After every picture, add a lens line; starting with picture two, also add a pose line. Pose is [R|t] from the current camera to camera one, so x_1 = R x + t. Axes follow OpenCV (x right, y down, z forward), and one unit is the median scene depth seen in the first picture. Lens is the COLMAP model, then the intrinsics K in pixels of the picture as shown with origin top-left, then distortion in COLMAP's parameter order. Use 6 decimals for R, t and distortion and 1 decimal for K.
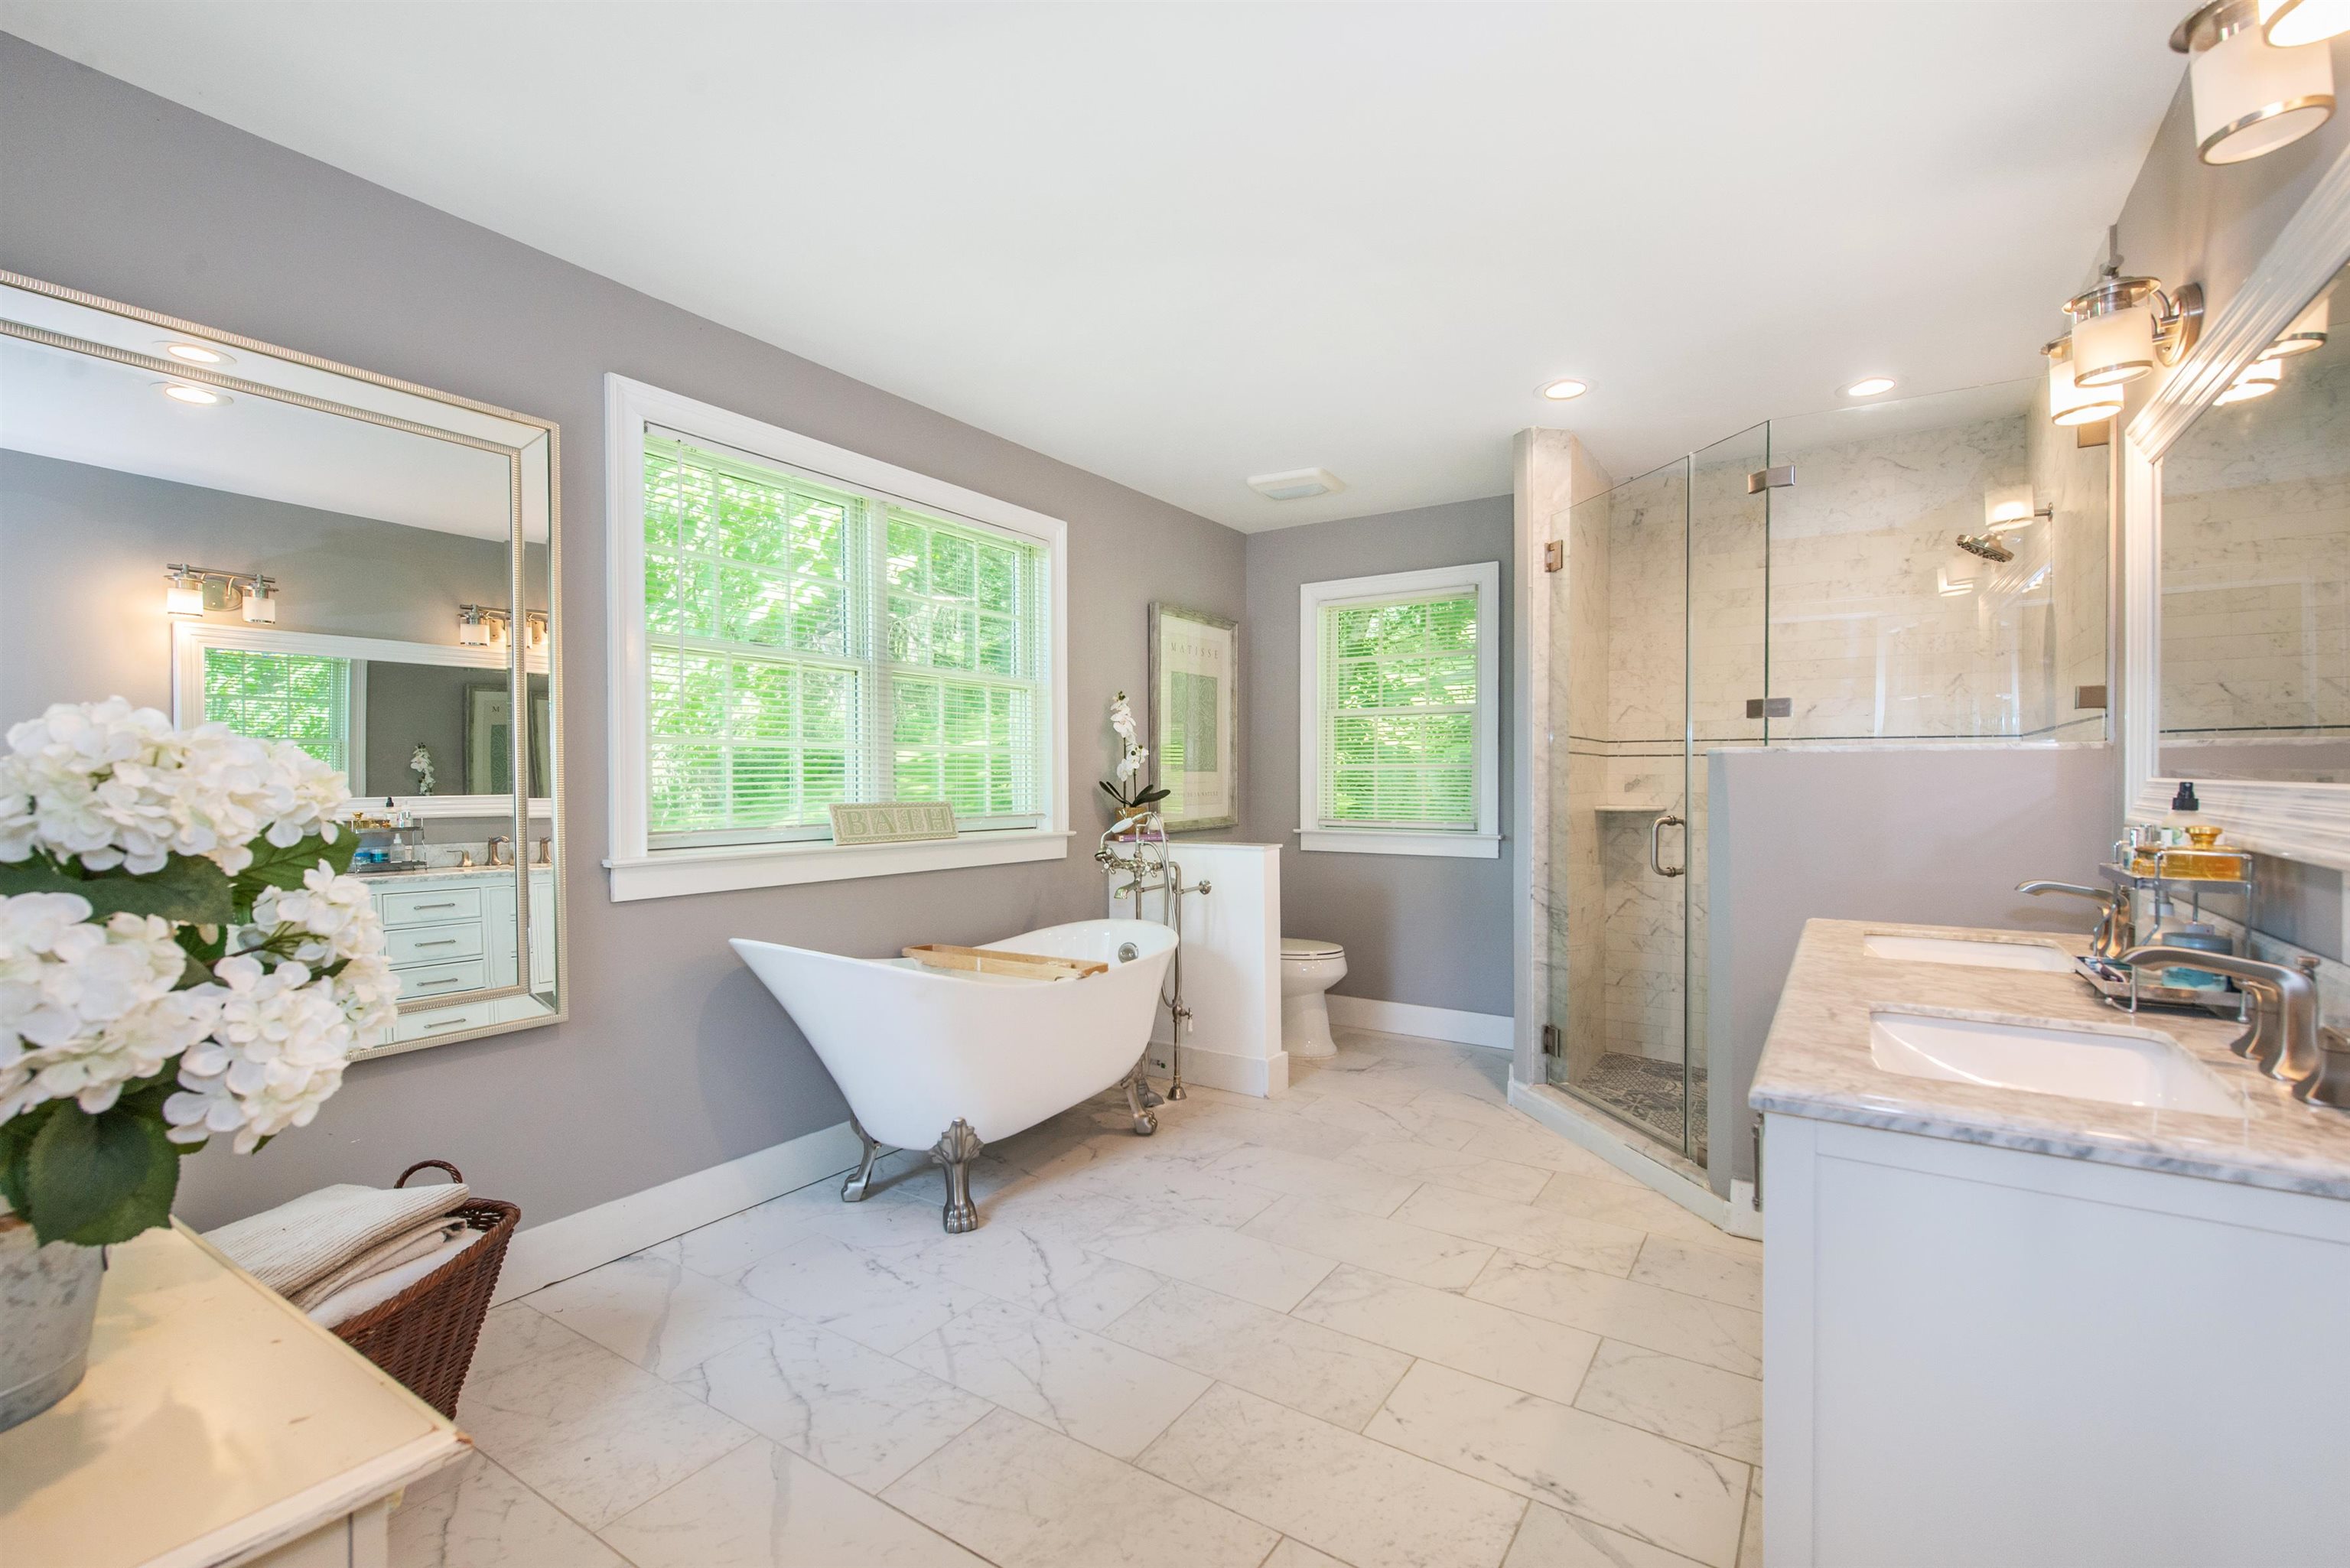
lens RADIAL K [[1030.7, 0, 1177.8], [0, 1030.7, 779.1], [0, 0, 1]] dist [-0.000588, -0.000022]
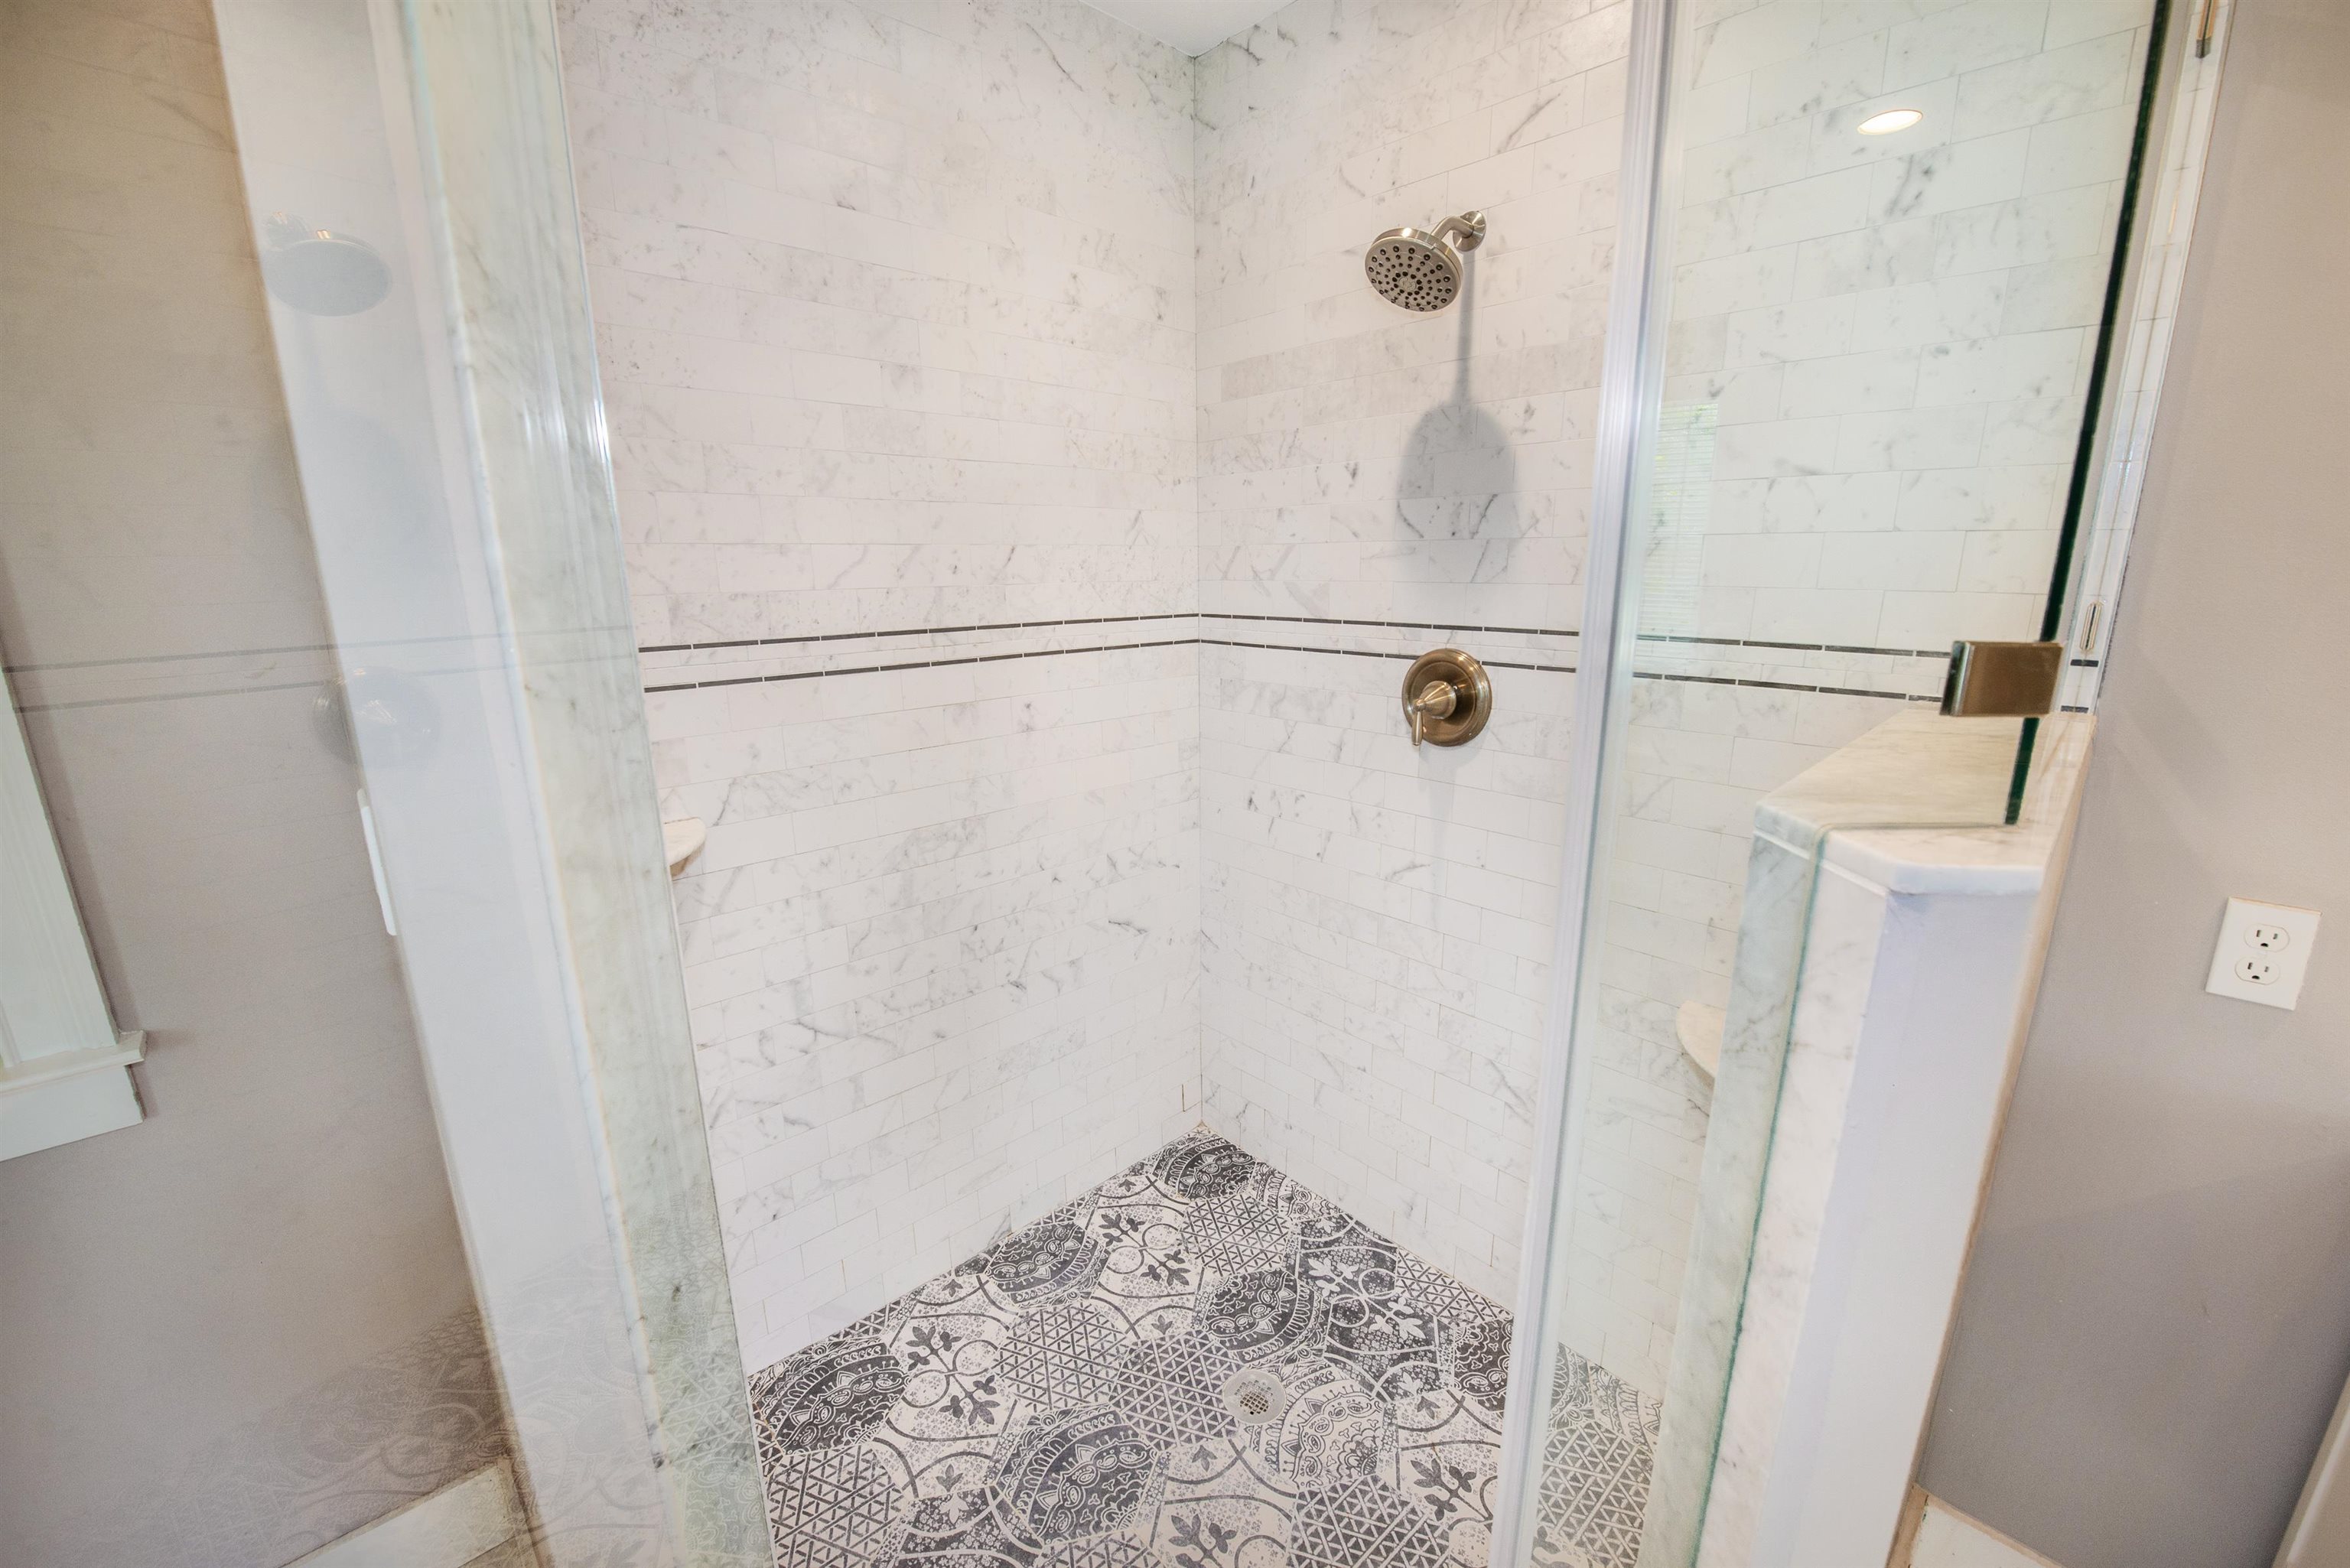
lens RADIAL K [[942.3, 0, 1173.5], [0, 942.3, 770.5], [0, 0, 1]] dist [-0.002875, -0.000111]
pose [[0.214835, -0.231245, 0.948879, 0.196817], [0.018416, 0.972351, 0.232796, -0.075667], [-0.976477, -0.032538, 0.213153, 0.820081]]
